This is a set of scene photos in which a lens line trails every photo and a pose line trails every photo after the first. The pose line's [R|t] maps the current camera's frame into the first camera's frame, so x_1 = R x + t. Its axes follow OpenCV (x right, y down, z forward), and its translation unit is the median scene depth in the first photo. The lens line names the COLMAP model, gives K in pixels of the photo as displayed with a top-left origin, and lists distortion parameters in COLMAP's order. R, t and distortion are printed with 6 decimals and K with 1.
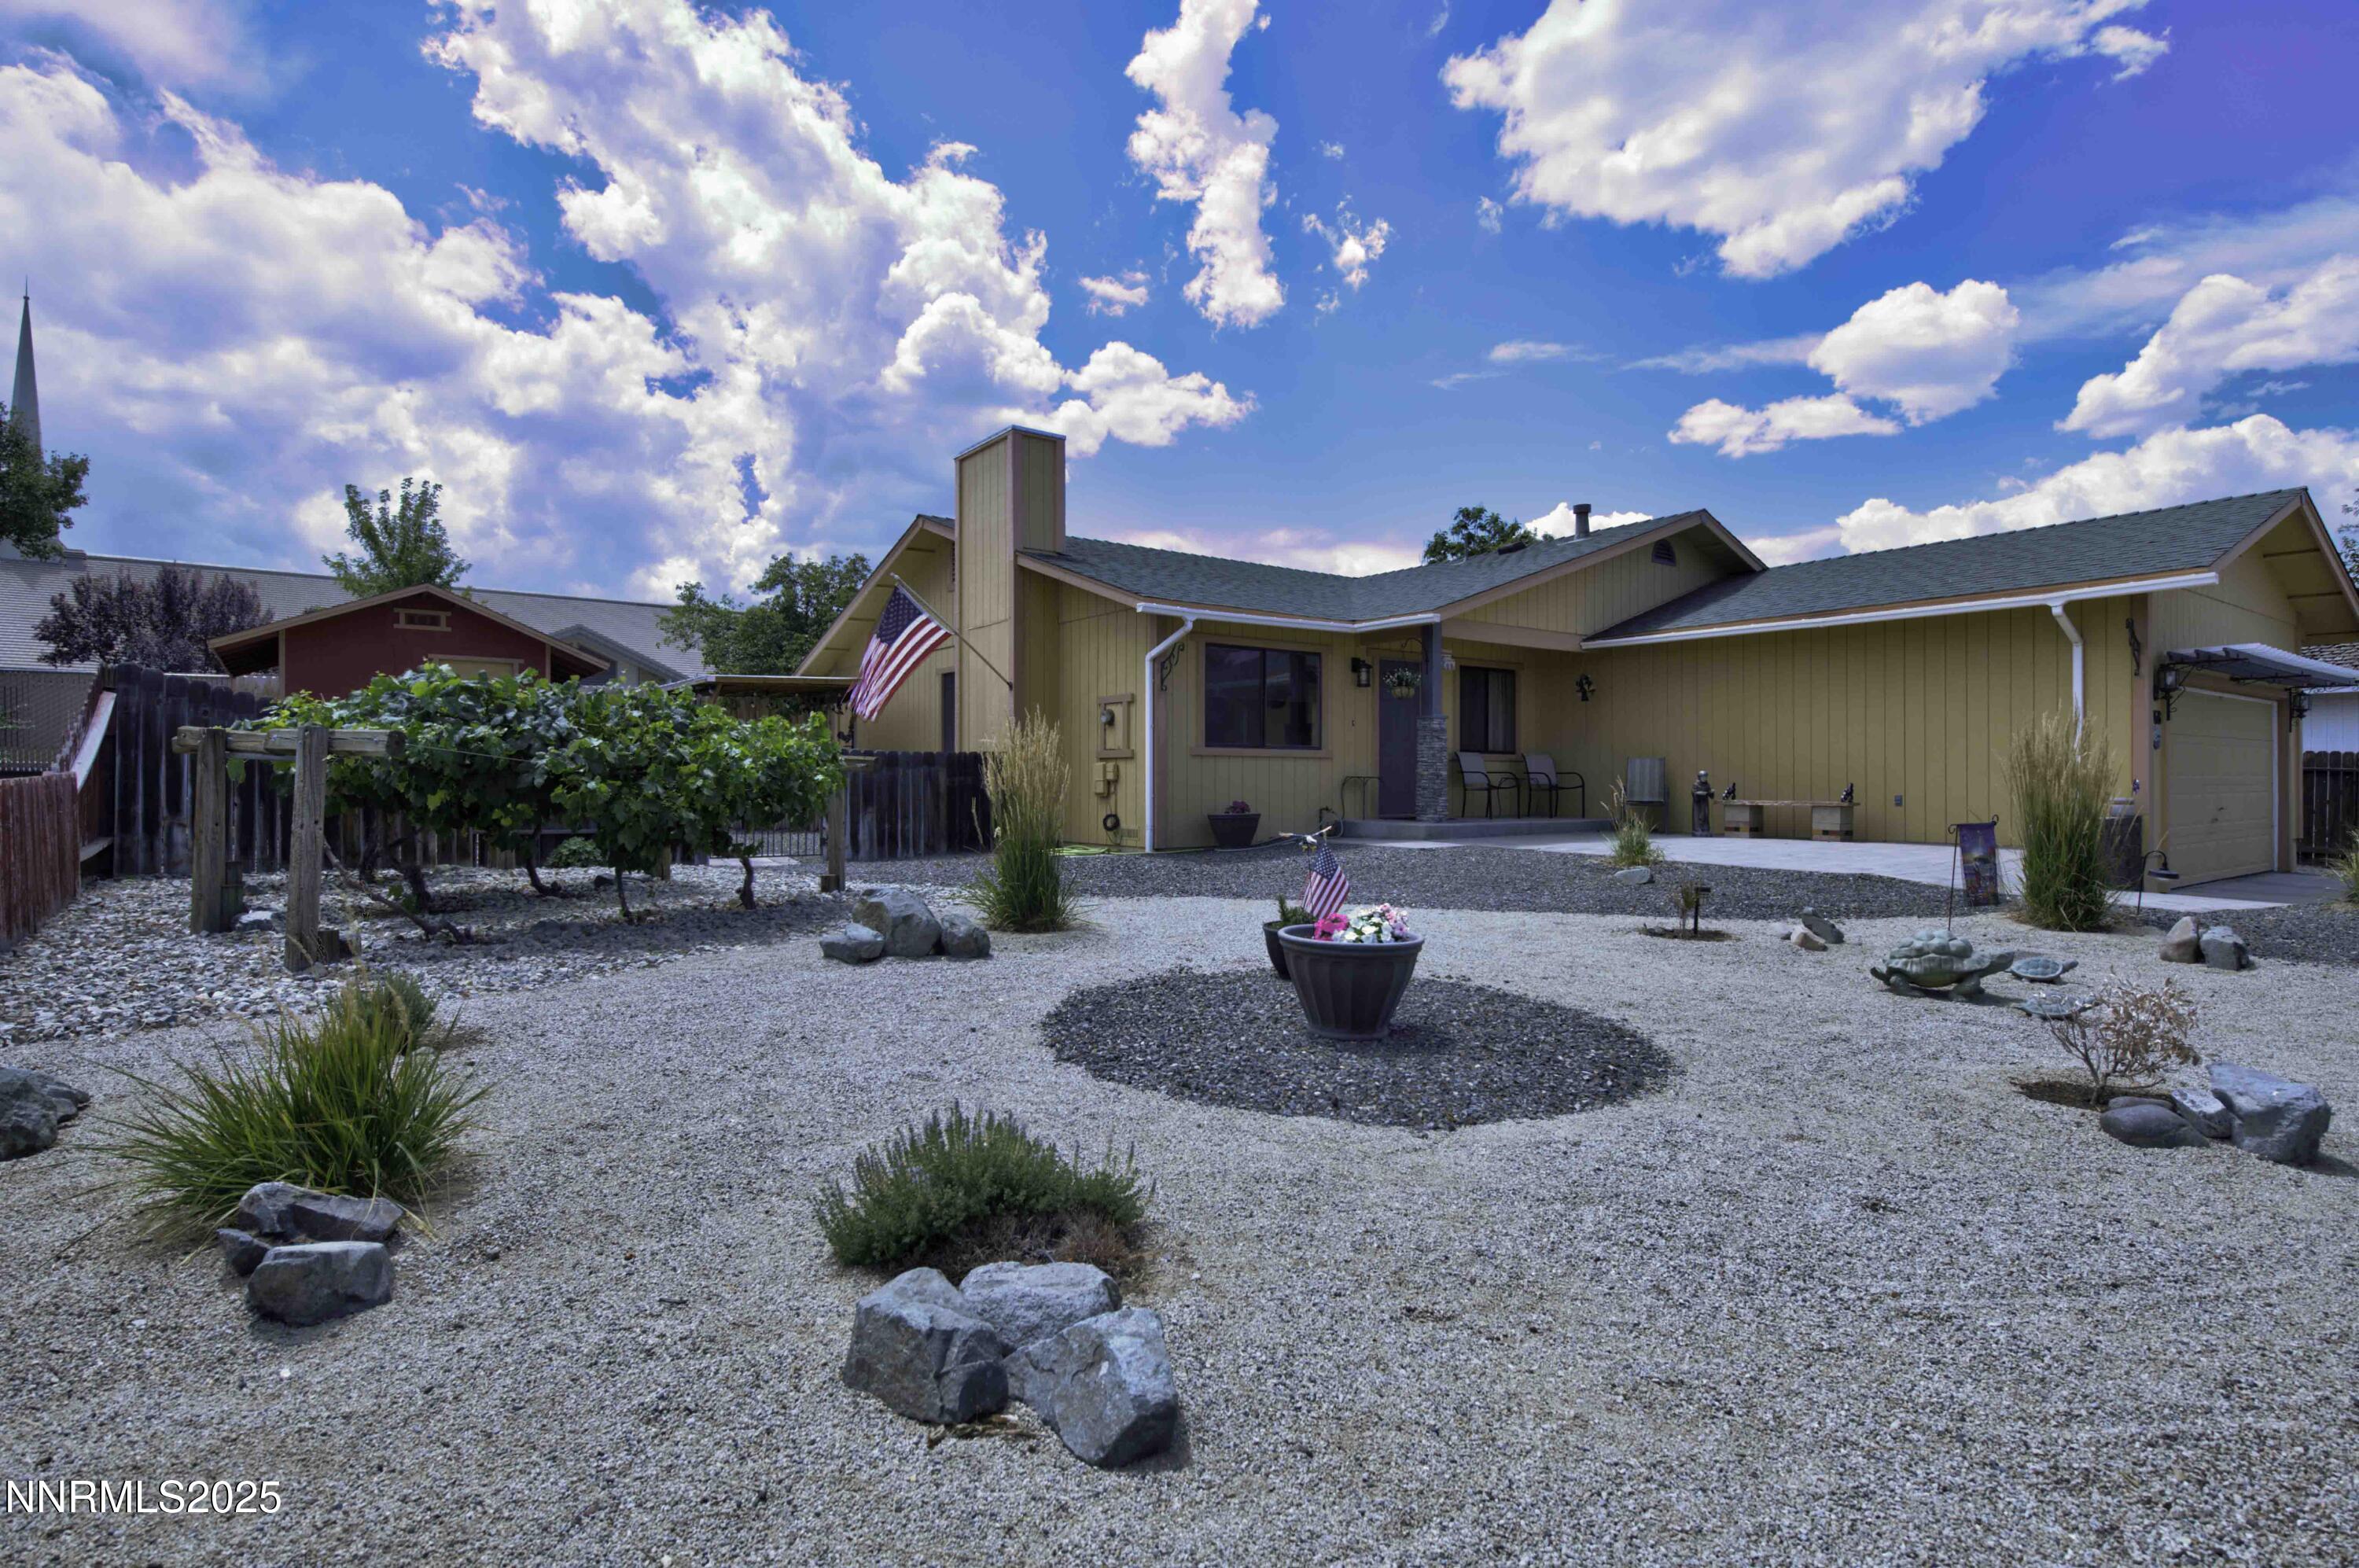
lens RADIAL K [[1167.0, 0, 1170.7], [0, 1167.0, 775.9], [0, 0, 1]] dist [-0.001280, -0.000188]
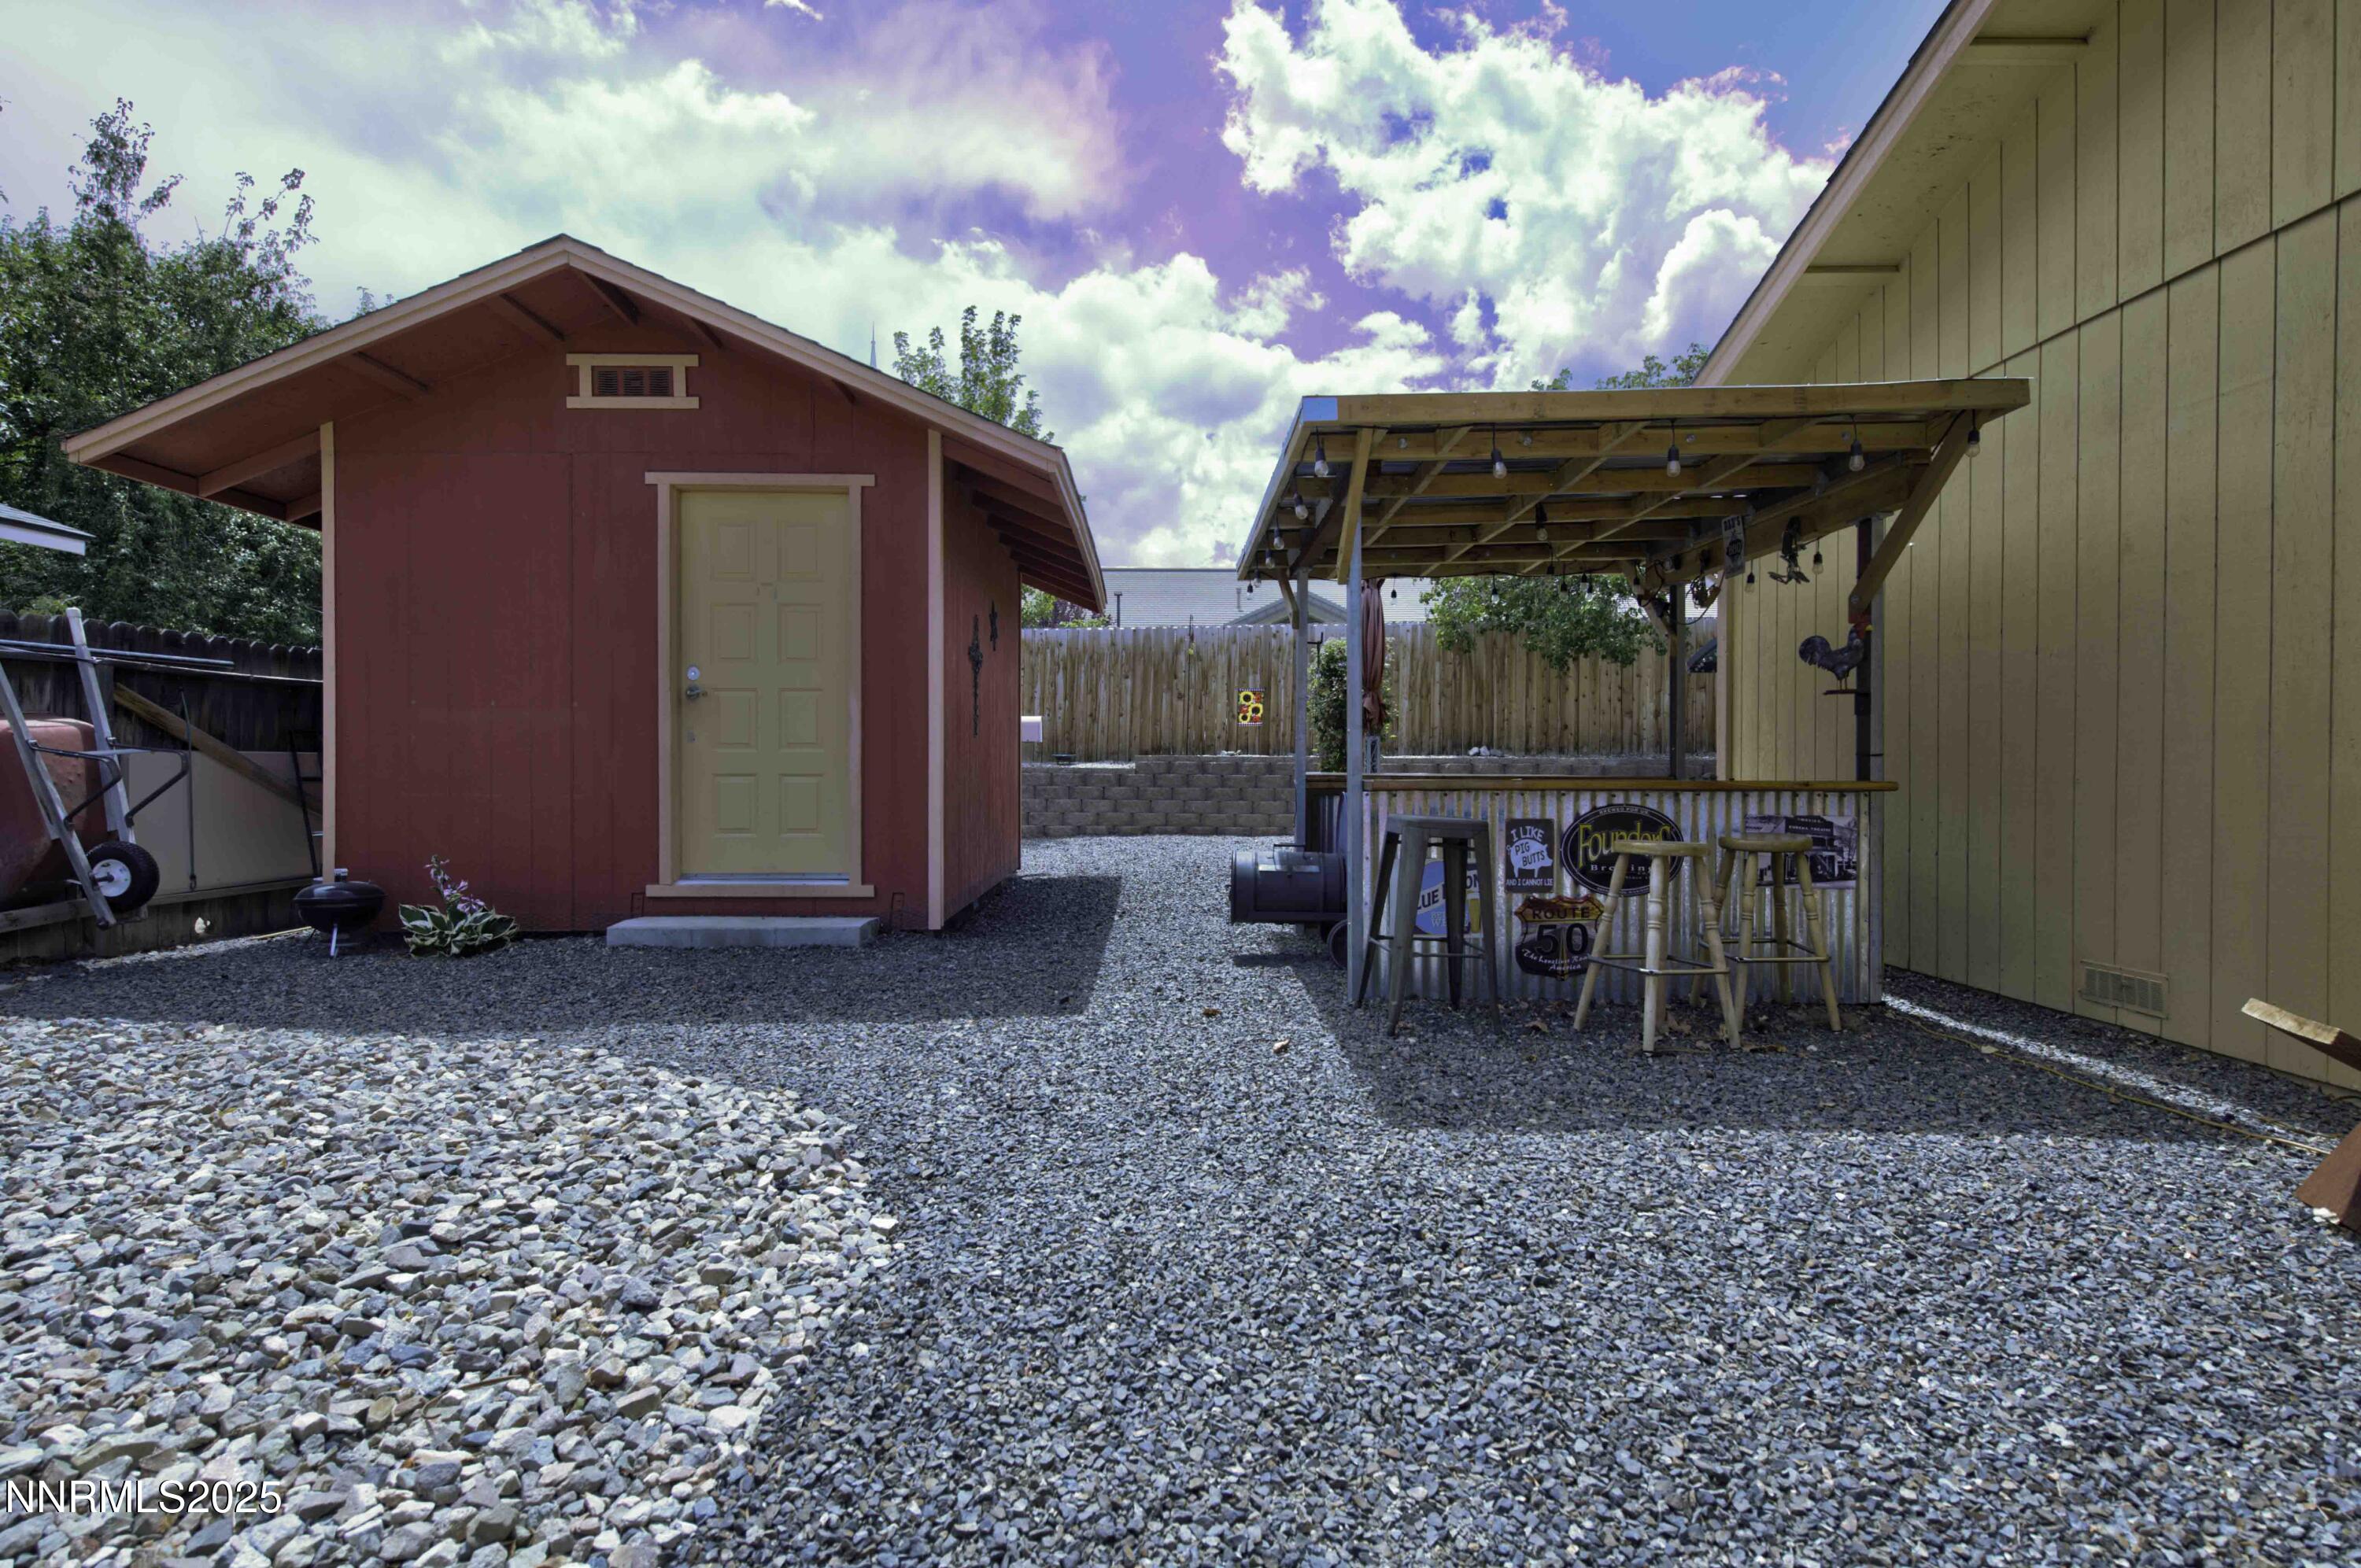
lens RADIAL K [[1167.8, 0, 1171.7], [0, 1167.8, 775.9], [0, 0, 1]] dist [-0.001280, -0.000188]
pose [[0.809655, 0.003459, -0.586896, -0.163110], [0.003024, 0.999945, 0.010064, -0.006478], [0.586898, -0.009923, 0.809600, 0.460171]]
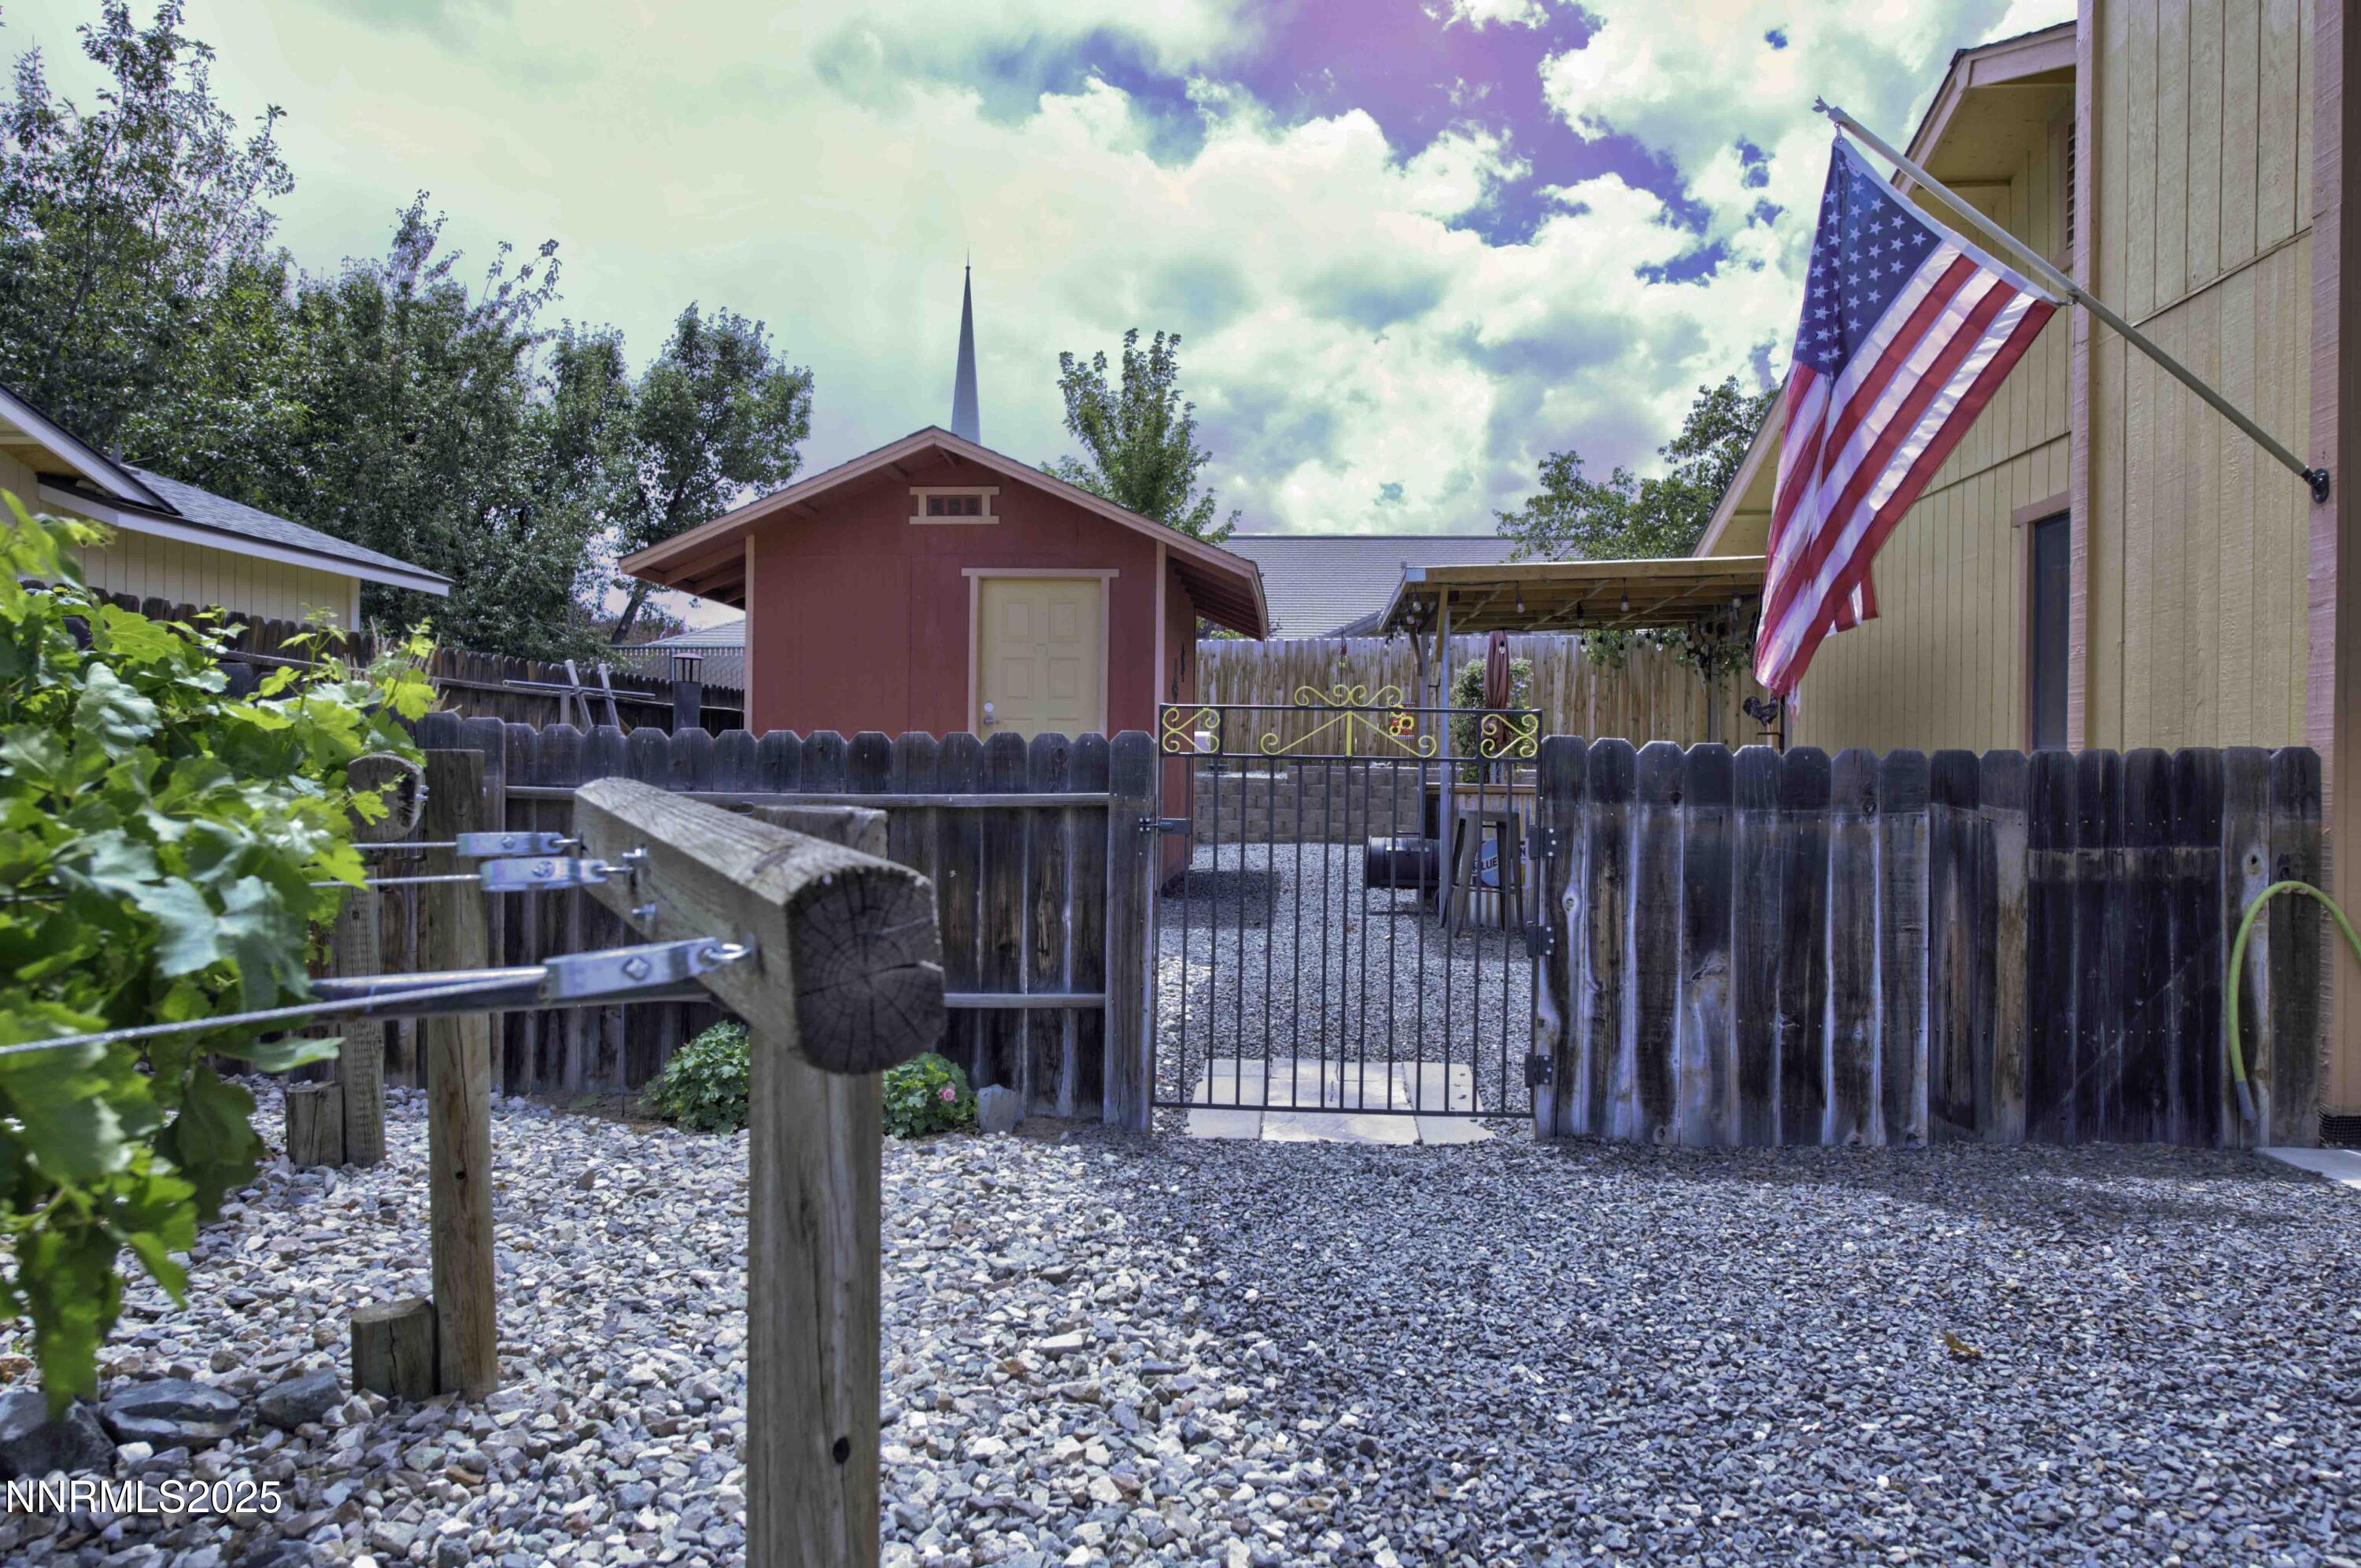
lens RADIAL K [[1546.5, 0, 1180.5], [0, 1546.5, 784.0], [0, 0, 1]] dist [-0.020804, 0.000980]
pose [[0.754279, 0.011748, -0.656448, -0.054619], [-0.008727, 0.999931, 0.007867, -0.007067], [0.656495, -0.000205, 0.754330, 0.306863]]
